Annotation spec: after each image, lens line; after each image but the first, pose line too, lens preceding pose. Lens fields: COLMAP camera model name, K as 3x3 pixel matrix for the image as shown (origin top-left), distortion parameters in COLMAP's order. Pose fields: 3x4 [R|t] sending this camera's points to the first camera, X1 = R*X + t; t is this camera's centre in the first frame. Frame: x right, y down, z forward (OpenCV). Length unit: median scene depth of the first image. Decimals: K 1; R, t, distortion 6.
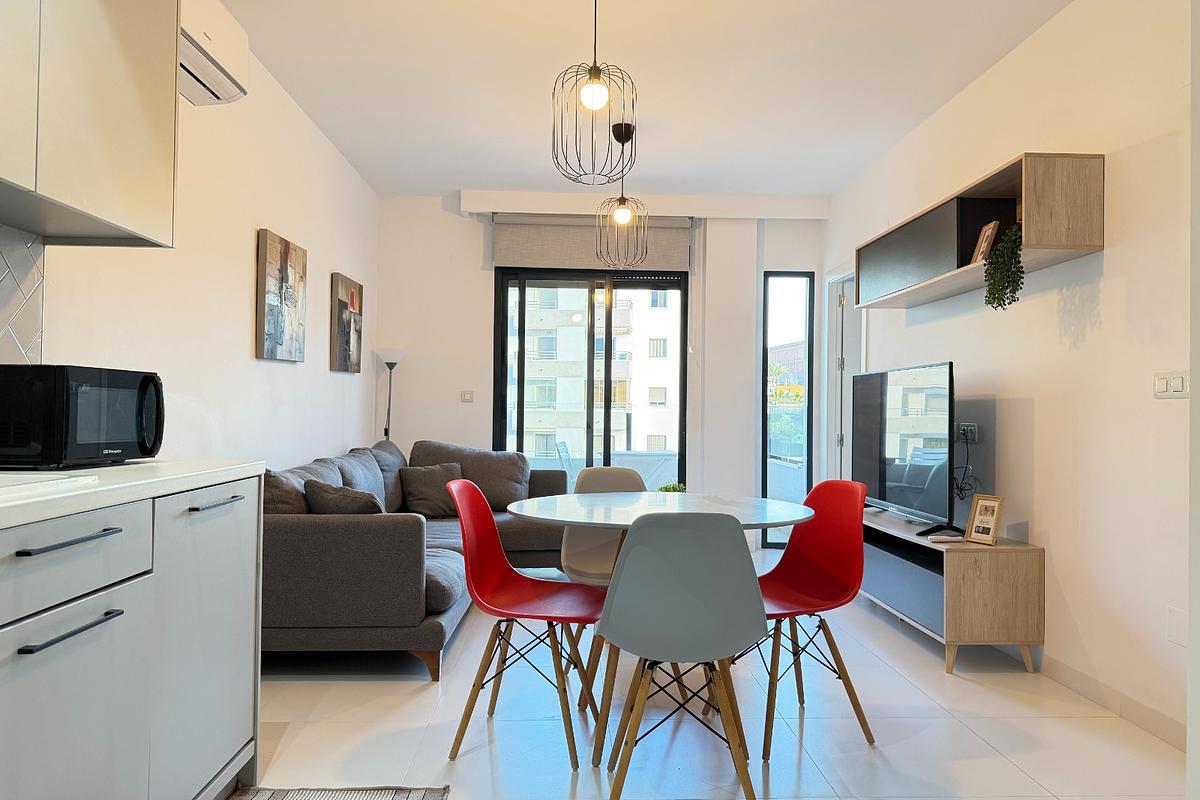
lens RADIAL K [[843.5, 0, 601.0], [0, 843.5, 397.3], [0, 0, 1]] dist [0.155196, -0.254239]
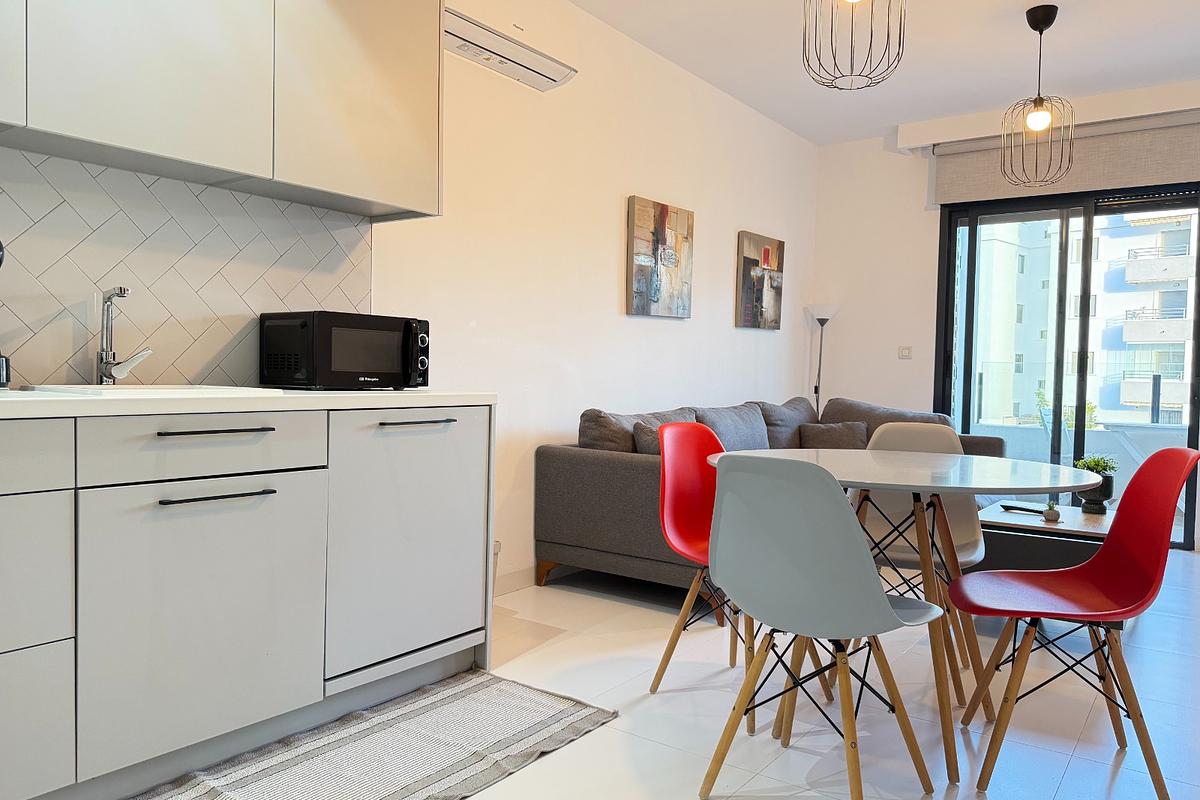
lens RADIAL K [[843.5, 0, 601.0], [0, 843.5, 397.3], [0, 0, 1]] dist [0.155196, -0.254239]
pose [[0.781804, 0.022940, -0.623102, 0.228955], [-0.001064, 0.999371, 0.035457, 0.020437], [0.623523, -0.027058, 0.781337, 0.103599]]
